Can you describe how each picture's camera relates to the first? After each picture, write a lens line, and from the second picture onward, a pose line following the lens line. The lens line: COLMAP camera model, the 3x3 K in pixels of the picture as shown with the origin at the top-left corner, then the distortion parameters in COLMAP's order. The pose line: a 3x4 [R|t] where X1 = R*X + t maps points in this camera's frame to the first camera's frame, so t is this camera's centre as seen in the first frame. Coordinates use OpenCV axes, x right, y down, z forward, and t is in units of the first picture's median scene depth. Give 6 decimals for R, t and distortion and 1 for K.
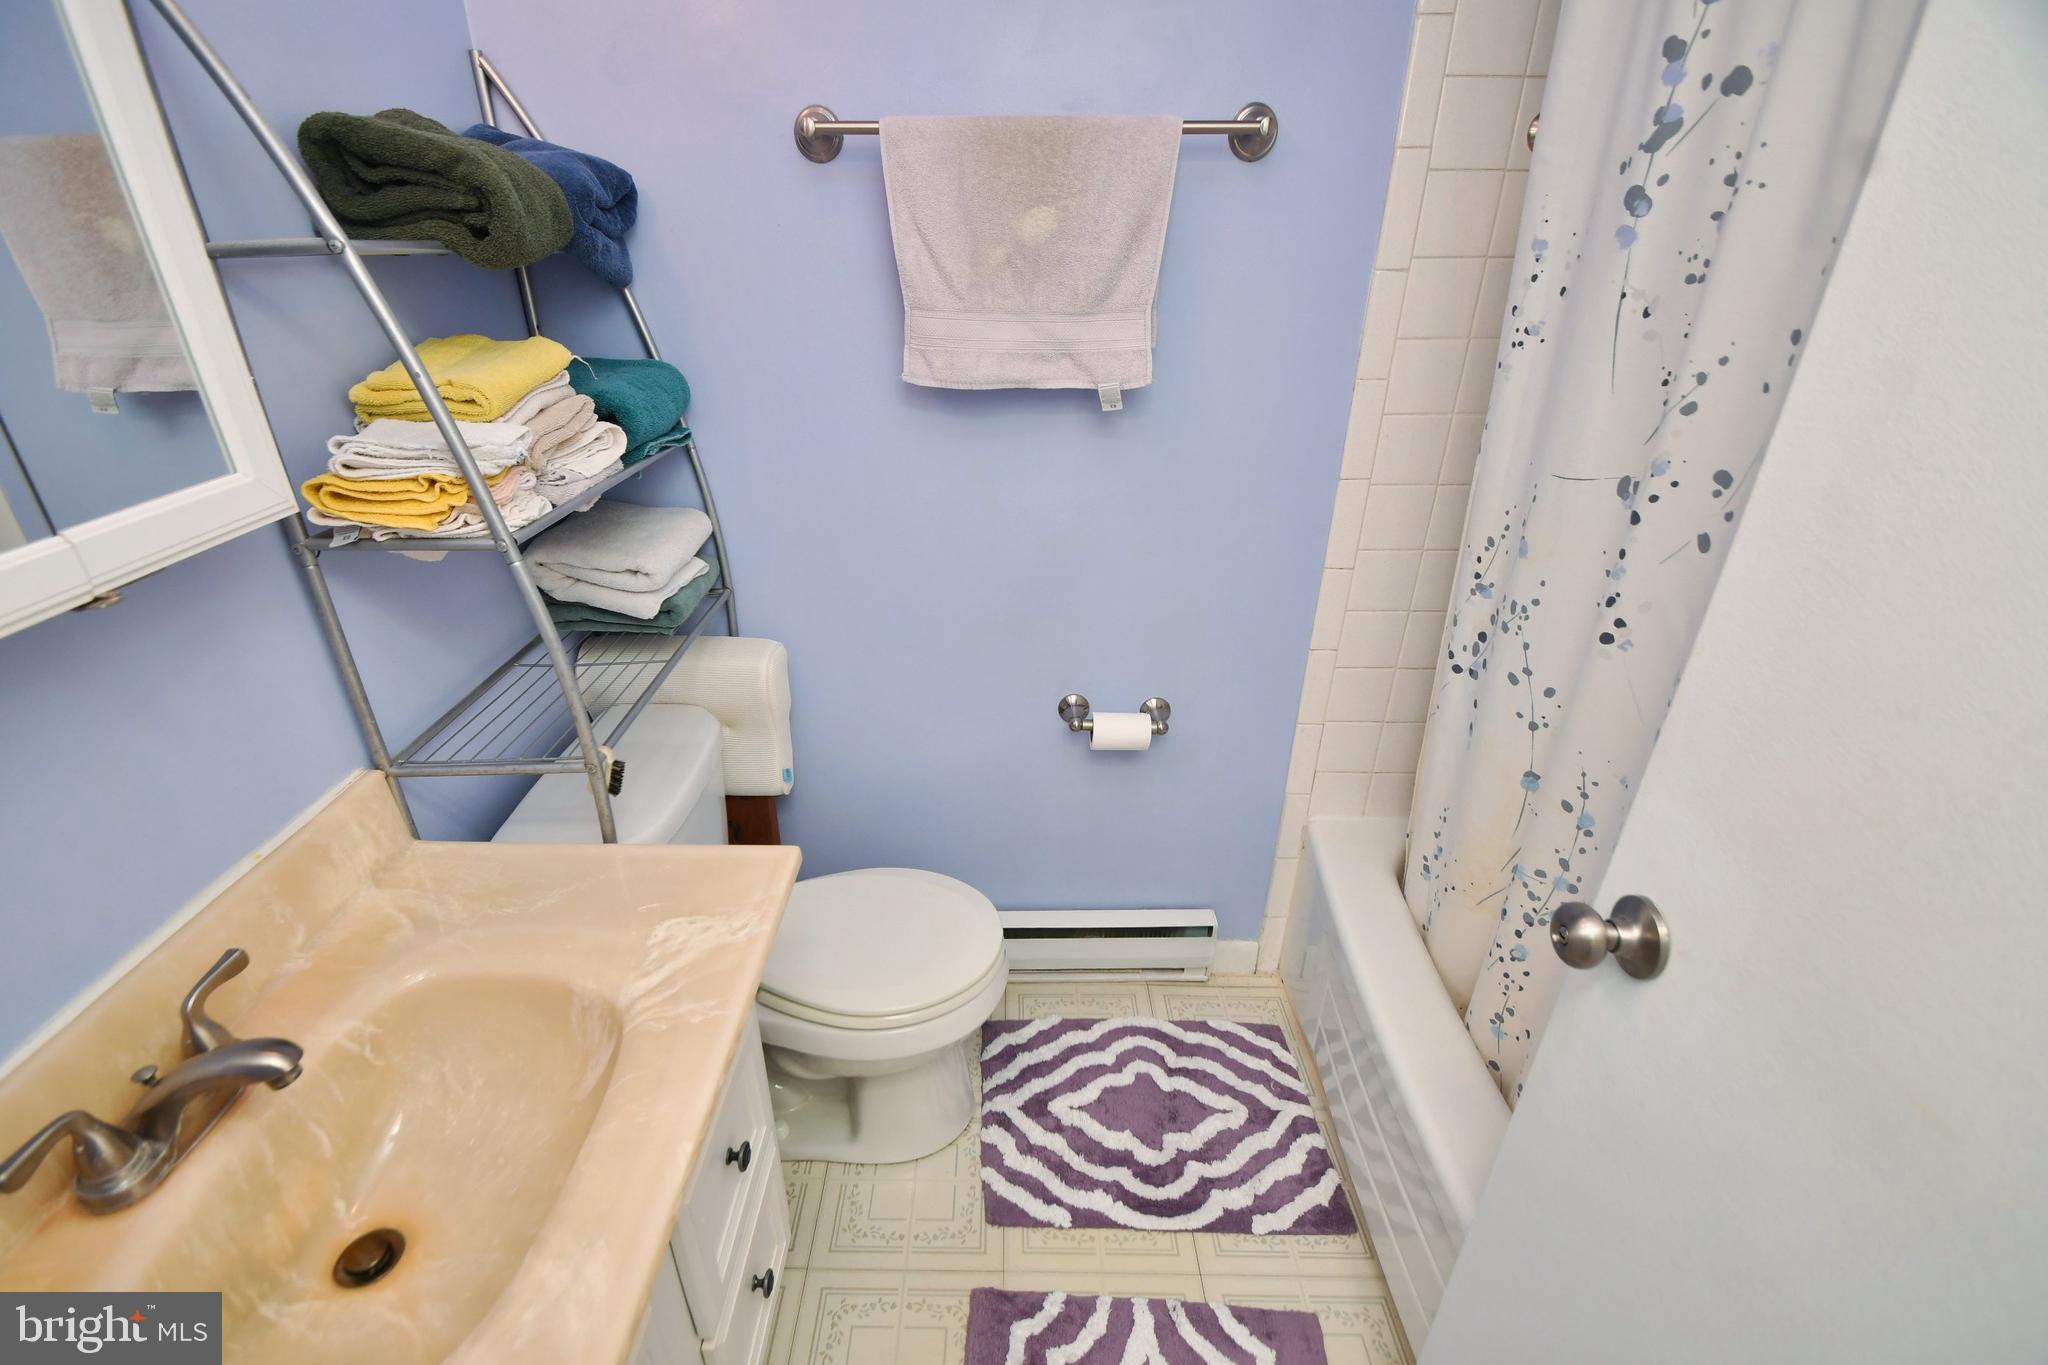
lens RADIAL K [[902.8, 0, 997.9], [0, 902.8, 714.3], [0, 0, 1]] dist [0.012605, -0.013961]
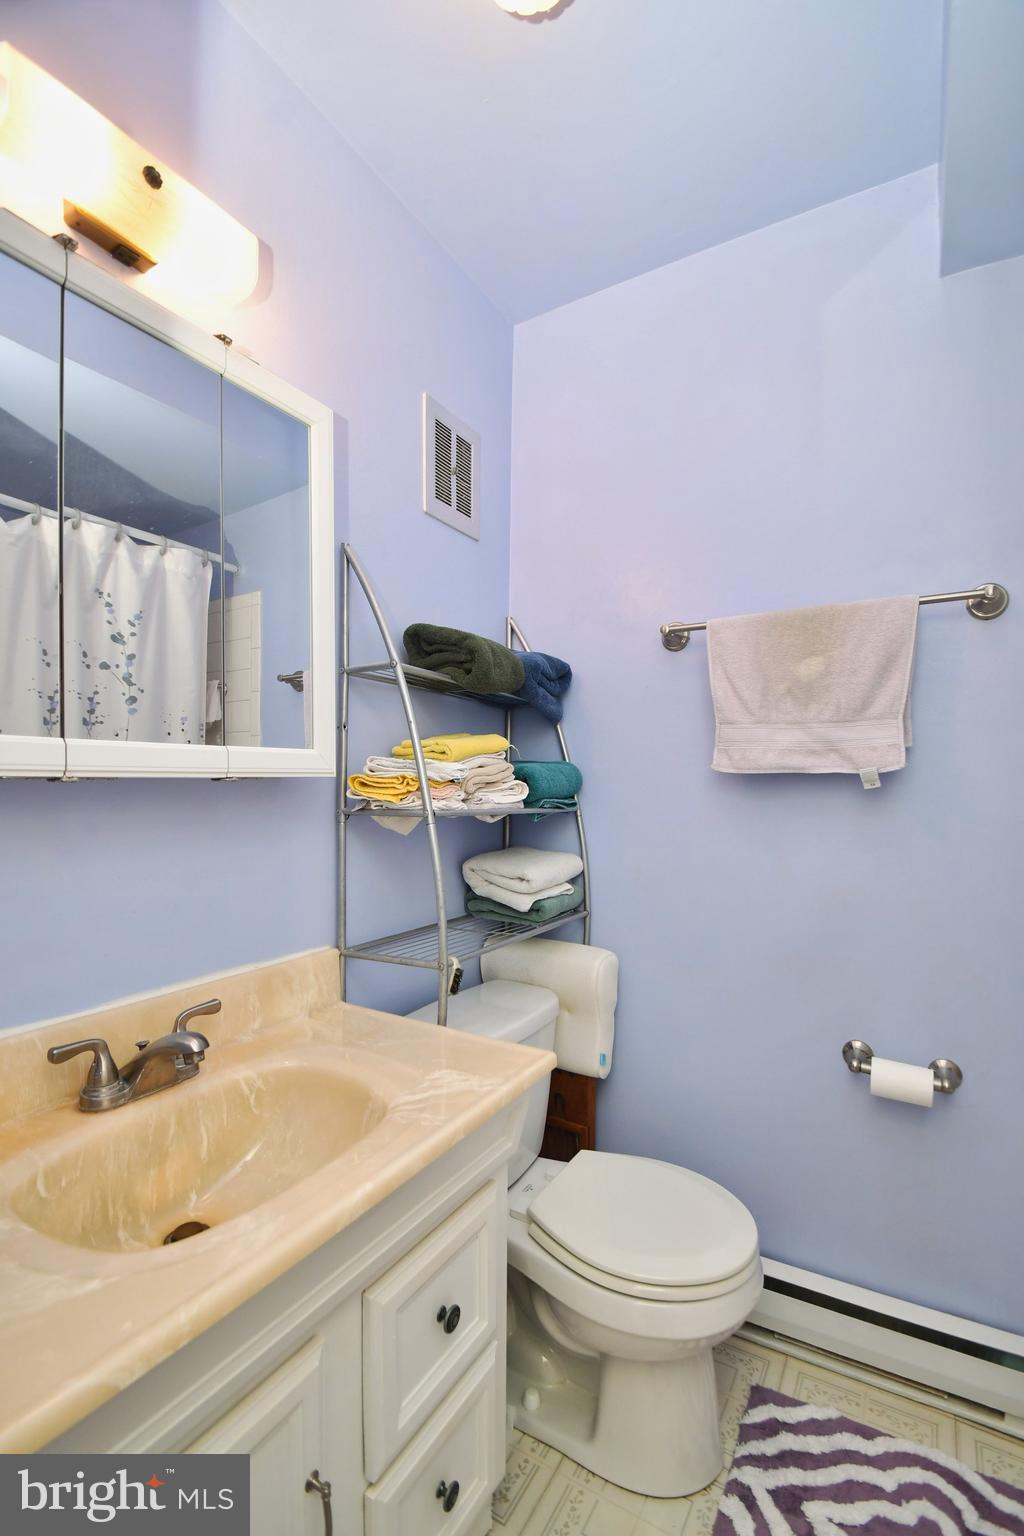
lens RADIAL K [[677.1, 0, 534.2], [0, 677.1, 789.1], [0, 0, 1]] dist [0.012605, -0.013961]
pose [[0.870534, 0.005785, -0.492075, 0.194391], [-0.233667, 0.884877, -0.402979, 0.177381], [0.433094, 0.465788, 0.771667, 0.049159]]
